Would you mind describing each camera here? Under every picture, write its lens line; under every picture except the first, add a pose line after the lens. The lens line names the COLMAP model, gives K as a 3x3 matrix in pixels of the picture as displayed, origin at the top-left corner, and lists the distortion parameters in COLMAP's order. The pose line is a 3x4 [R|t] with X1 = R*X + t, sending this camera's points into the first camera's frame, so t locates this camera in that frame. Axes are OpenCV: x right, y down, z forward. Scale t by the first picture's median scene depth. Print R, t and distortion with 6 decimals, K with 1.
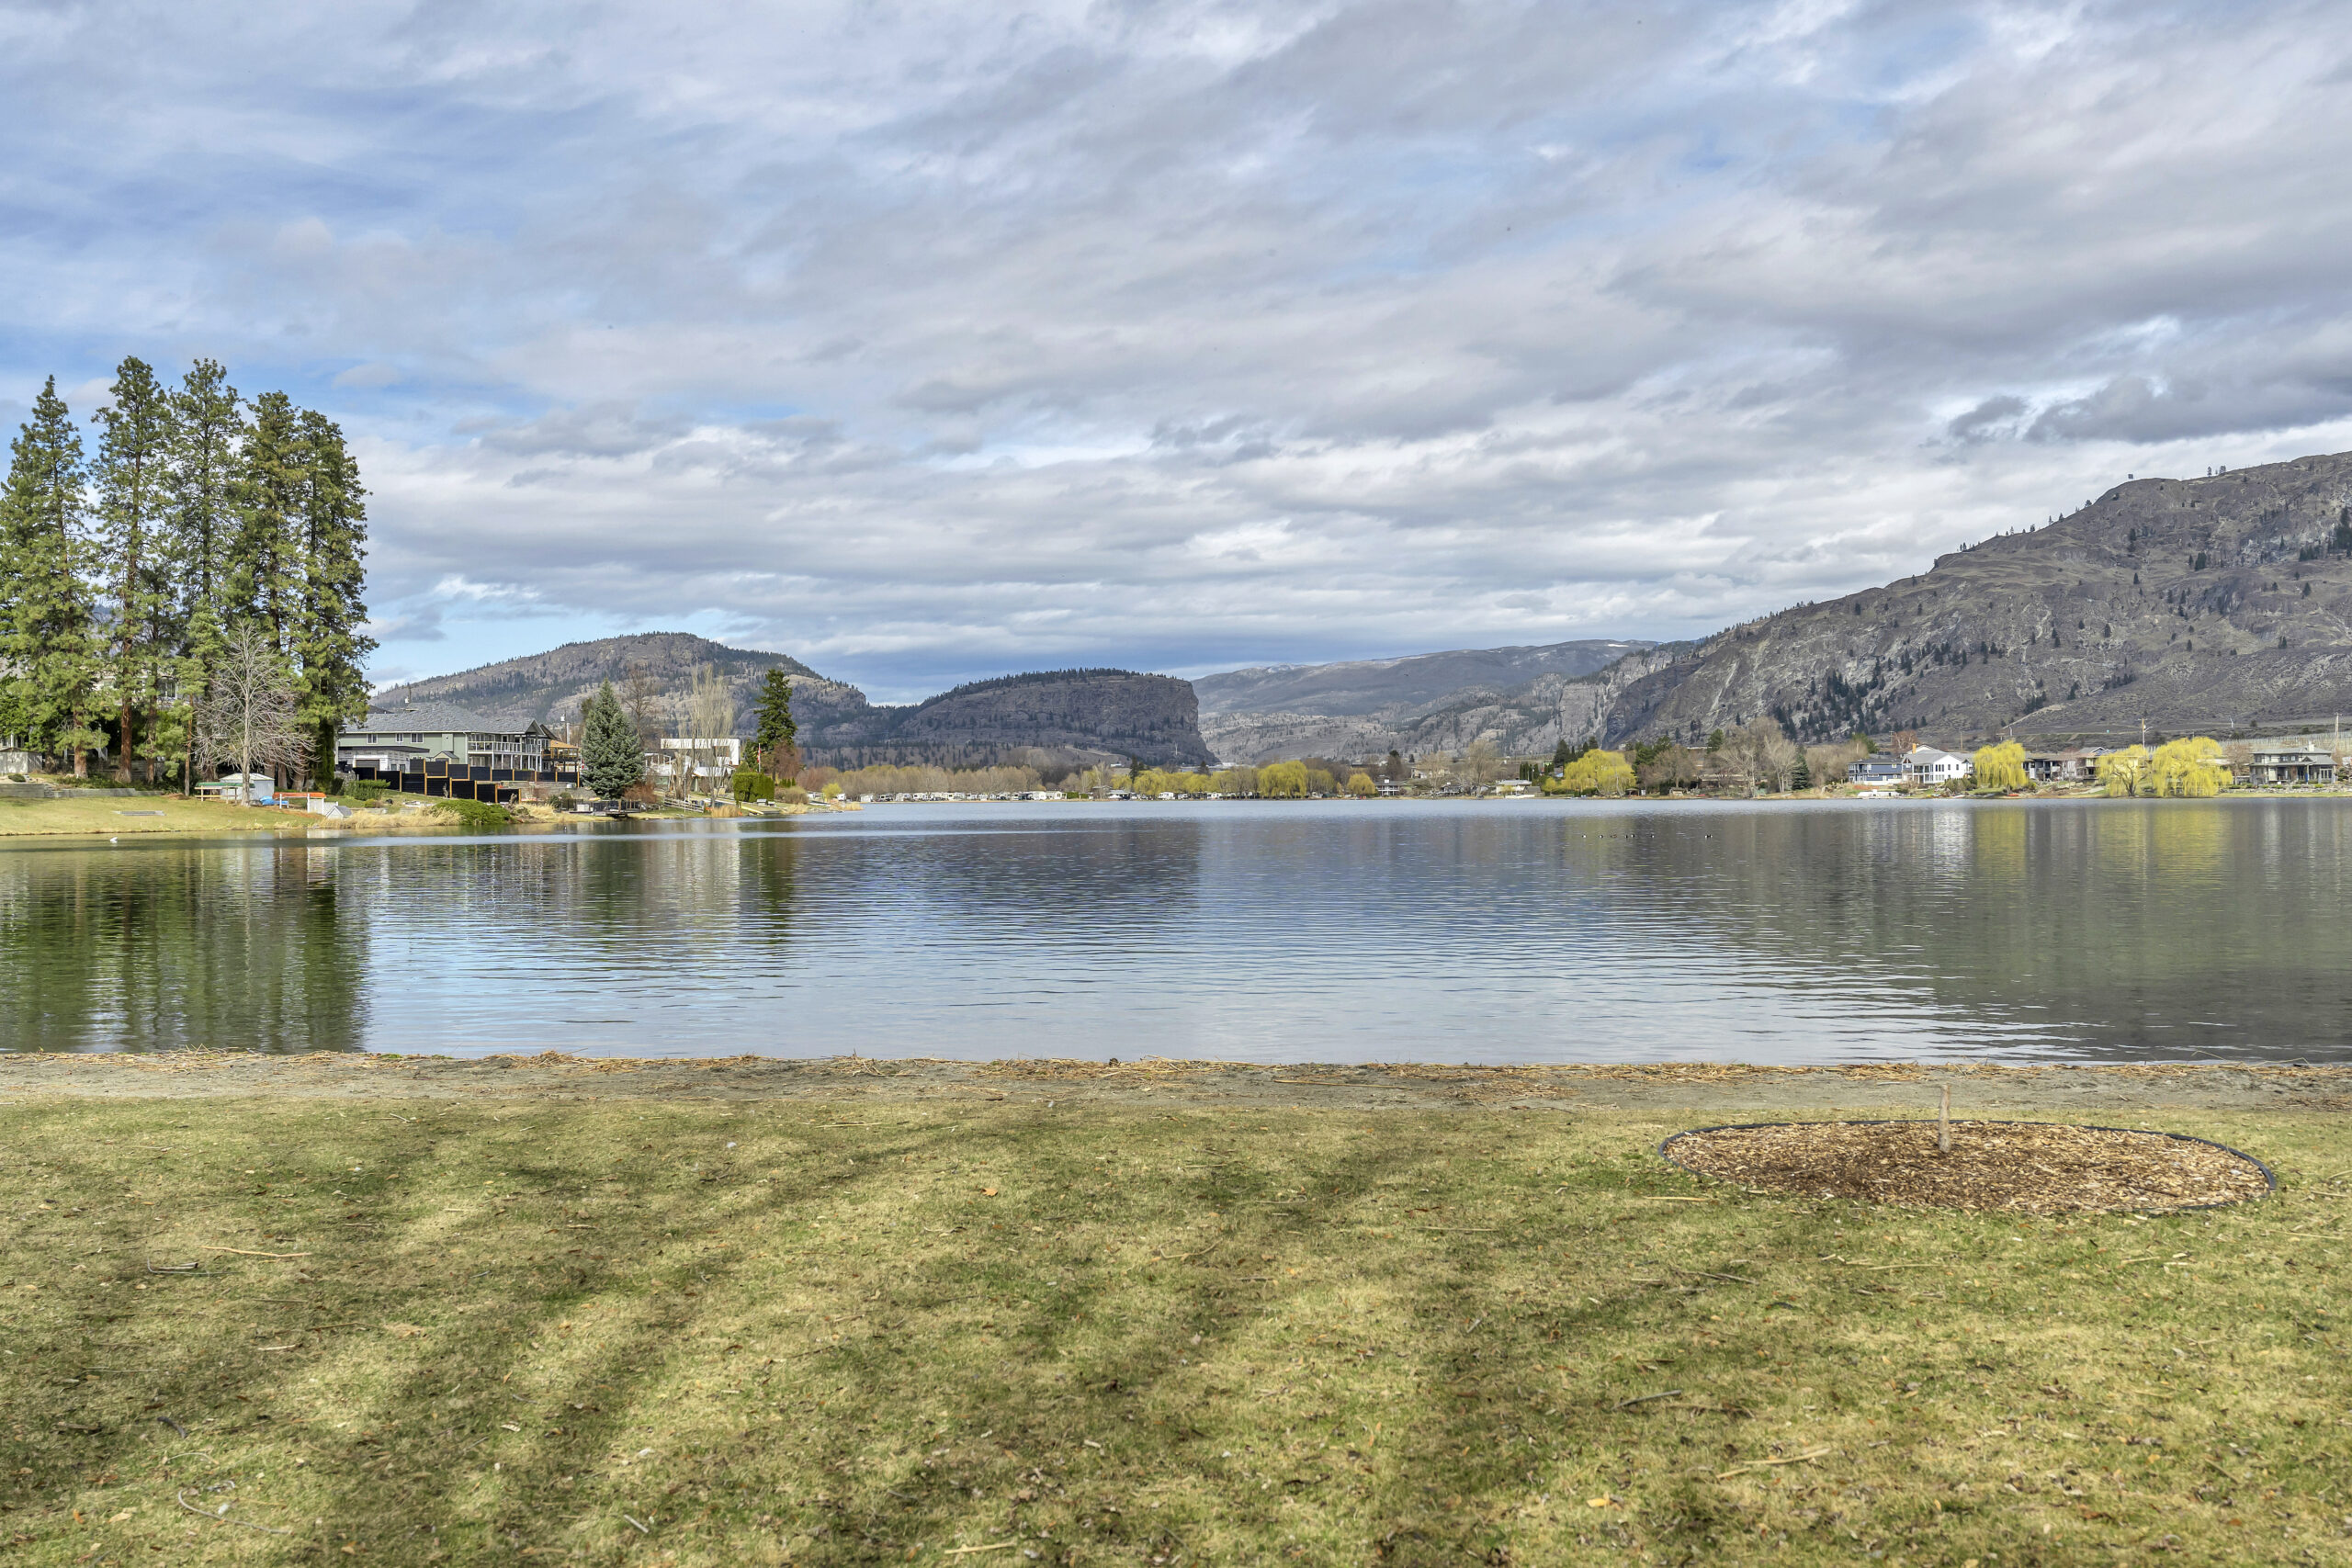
lens RADIAL K [[2358.6, 0, 1163.4], [0, 2358.6, 787.6], [0, 0, 1]] dist [0.013589, 0.000000]
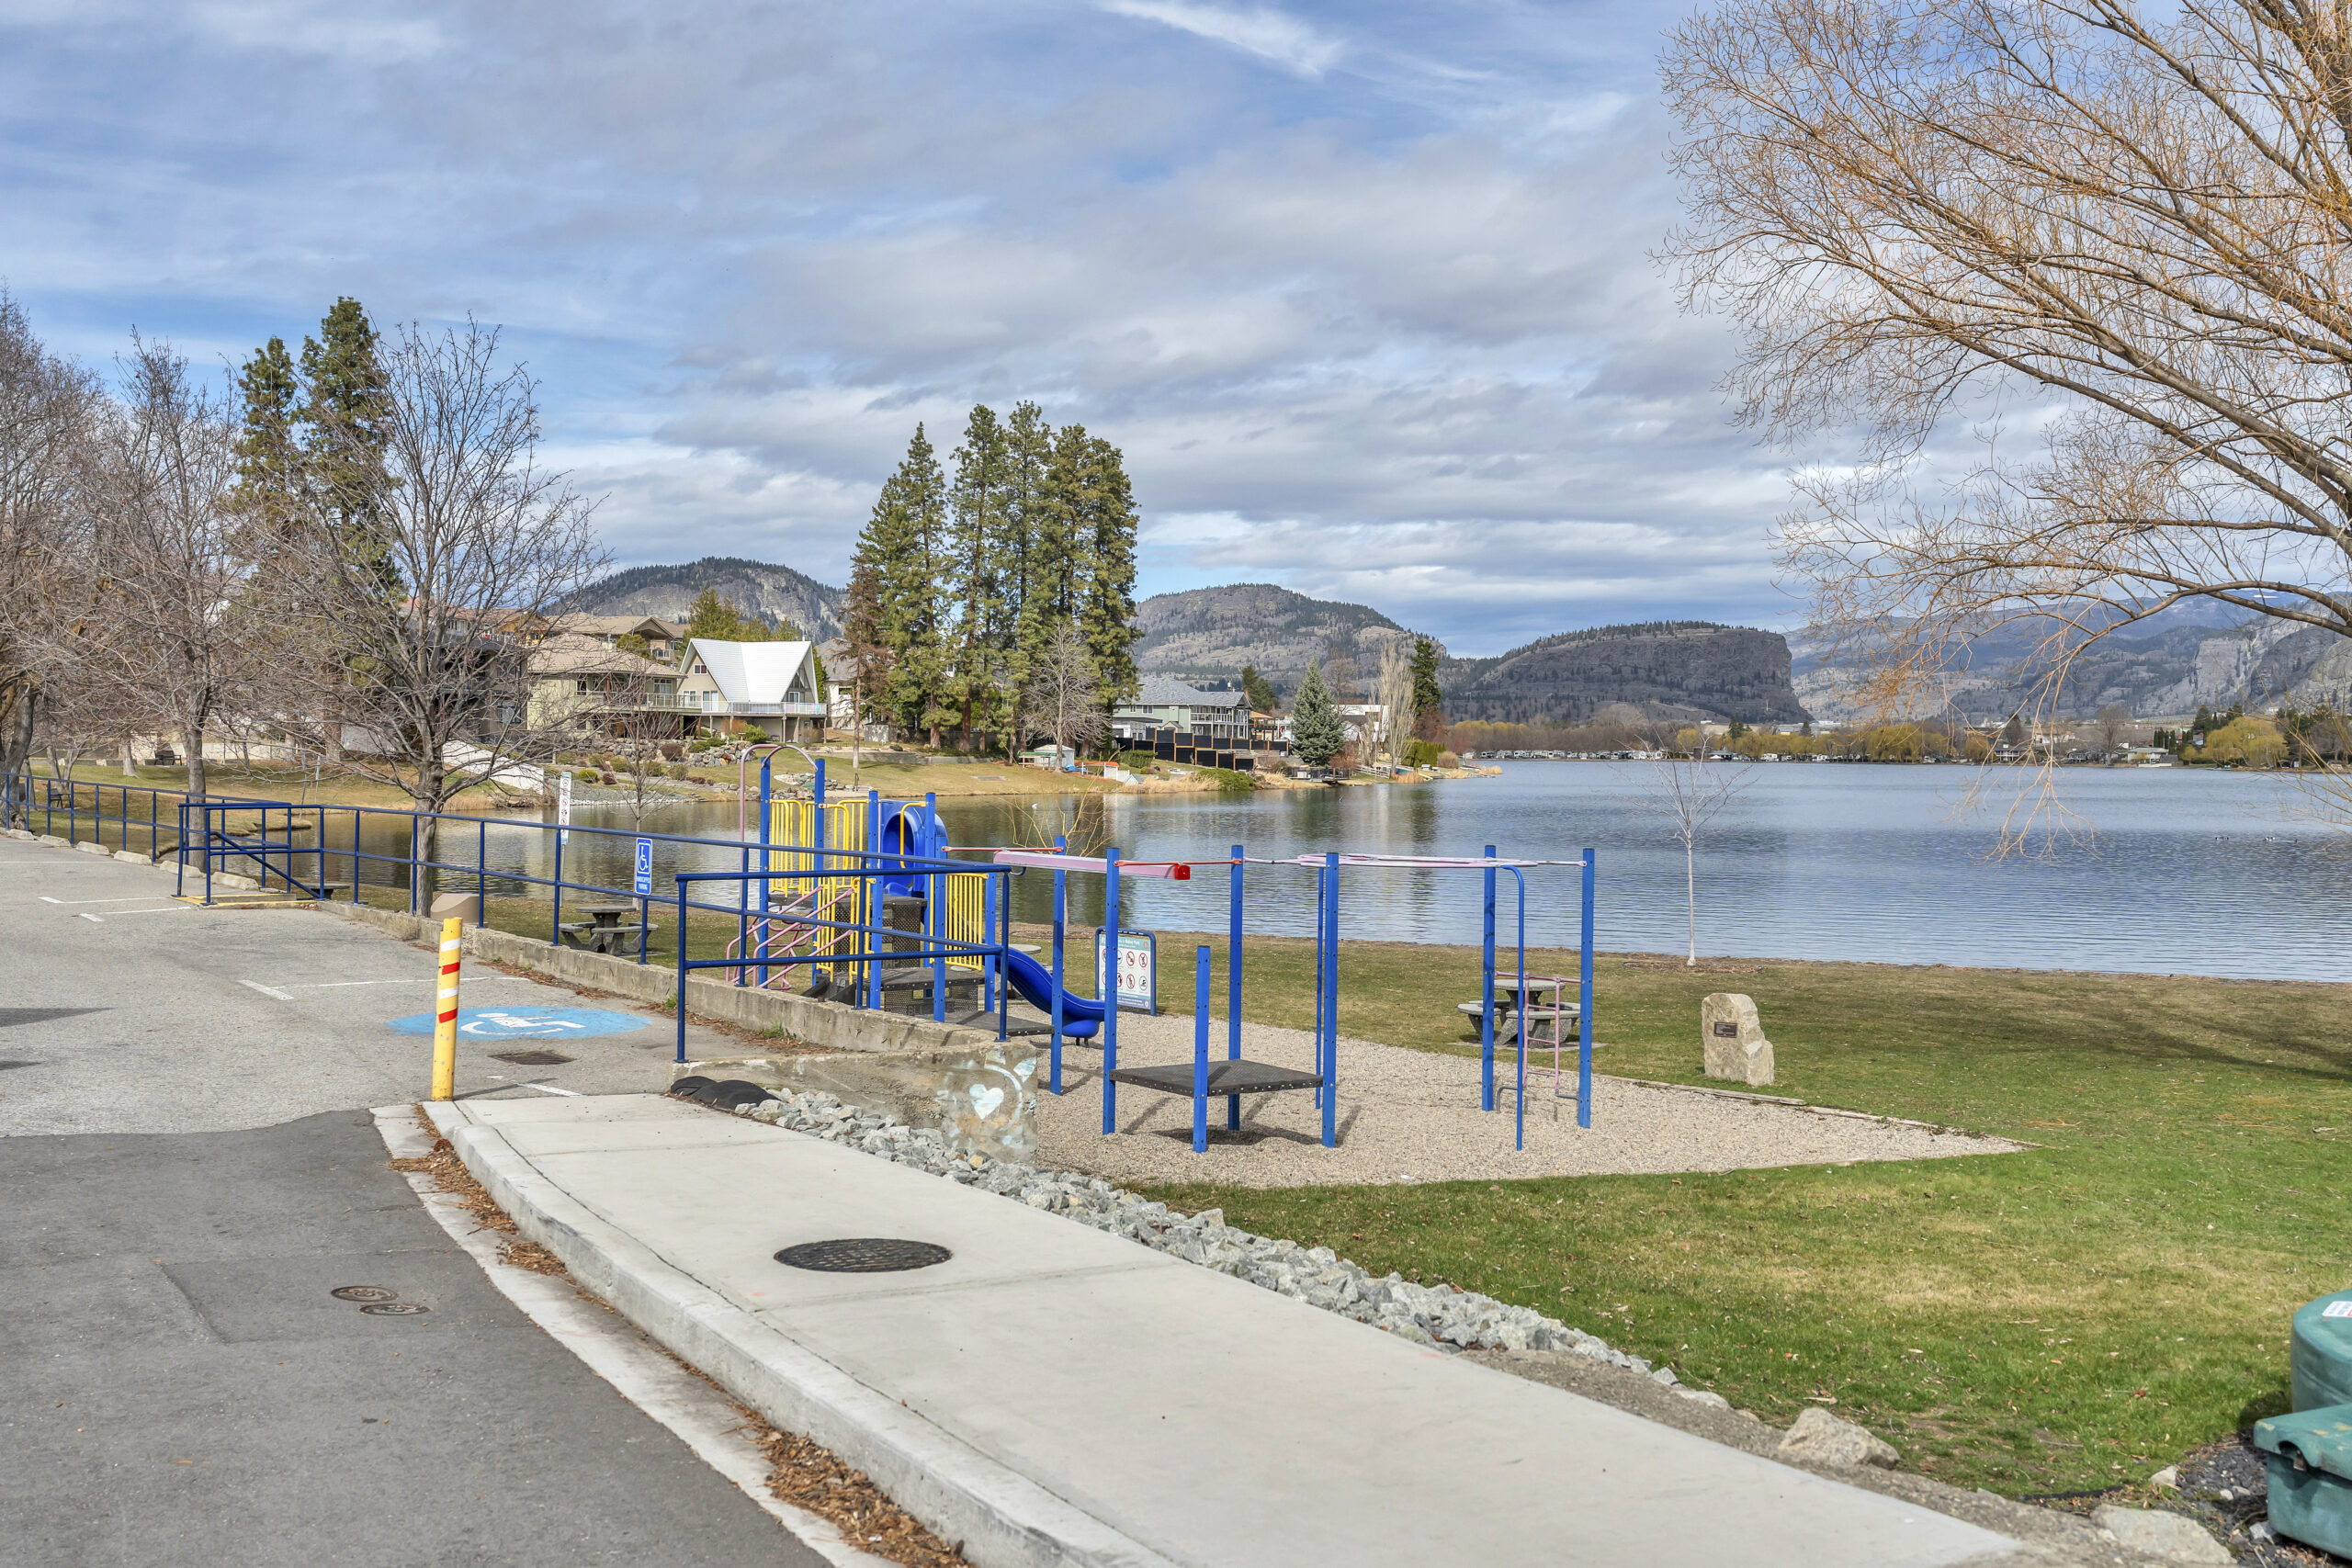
lens RADIAL K [[2358.6, 0, 1161.9], [0, 2358.6, 794.1], [0, 0, 1]] dist [0.013589, 0.000000]
pose [[0.970065, 0.021706, -0.241873, -0.034895], [-0.016117, 0.999556, 0.025060, -0.009839], [0.242309, -0.020411, 0.969984, -0.130191]]
